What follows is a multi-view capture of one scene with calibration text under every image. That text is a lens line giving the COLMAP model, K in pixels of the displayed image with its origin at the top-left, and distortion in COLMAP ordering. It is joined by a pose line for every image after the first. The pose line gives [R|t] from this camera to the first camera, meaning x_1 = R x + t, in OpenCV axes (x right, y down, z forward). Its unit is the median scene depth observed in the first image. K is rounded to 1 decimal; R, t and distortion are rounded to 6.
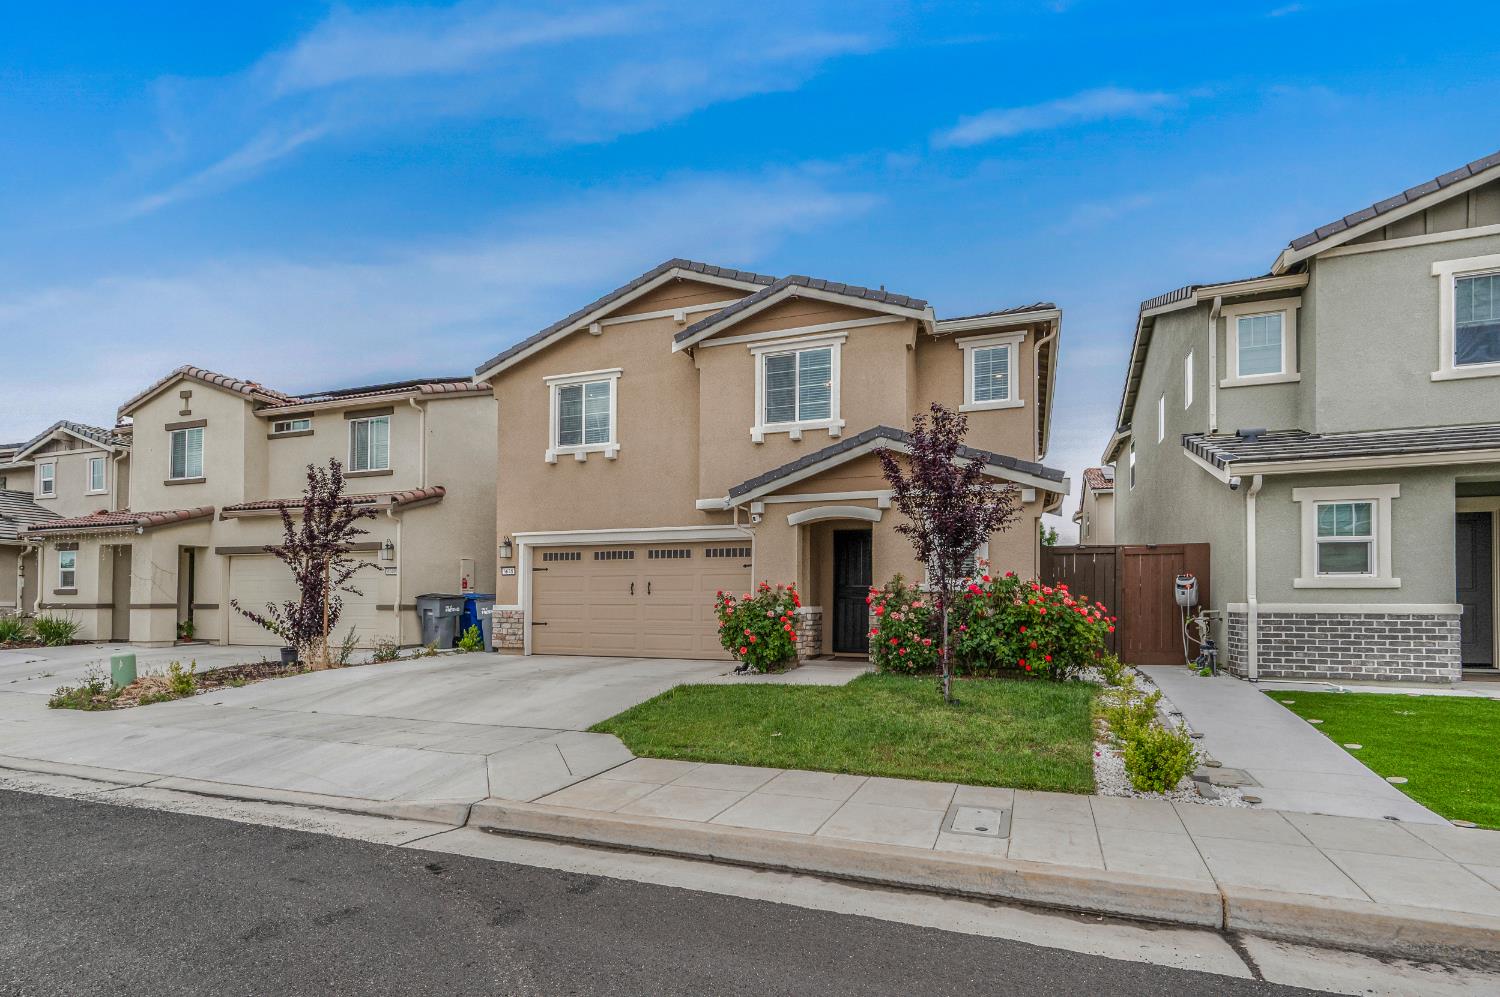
lens RADIAL K [[596.8, 0, 750.4], [0, 596.8, 588.5], [0, 0, 1]] dist [0.007757, -0.000042]
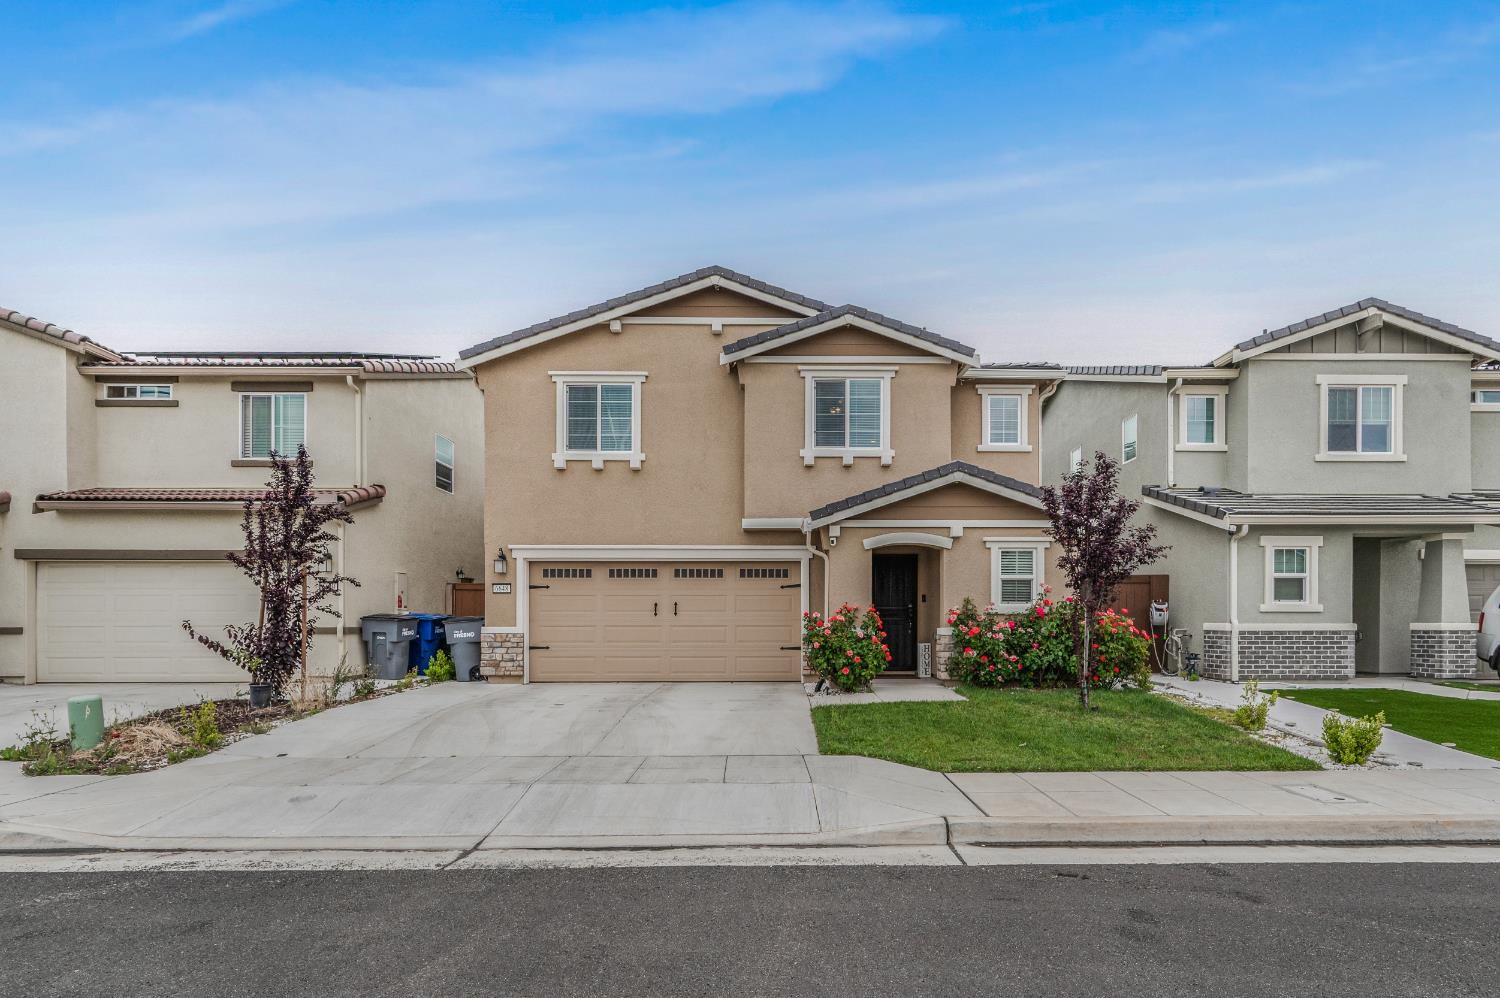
lens RADIAL K [[614.3, 0, 747.5], [0, 614.3, 617.6], [0, 0, 1]] dist [0.000087, -0.000084]
pose [[0.953657, -0.000270, 0.300896, -0.397202], [-0.004582, 0.999871, 0.015419, -0.002407], [-0.300861, -0.016083, 0.953532, 0.037518]]
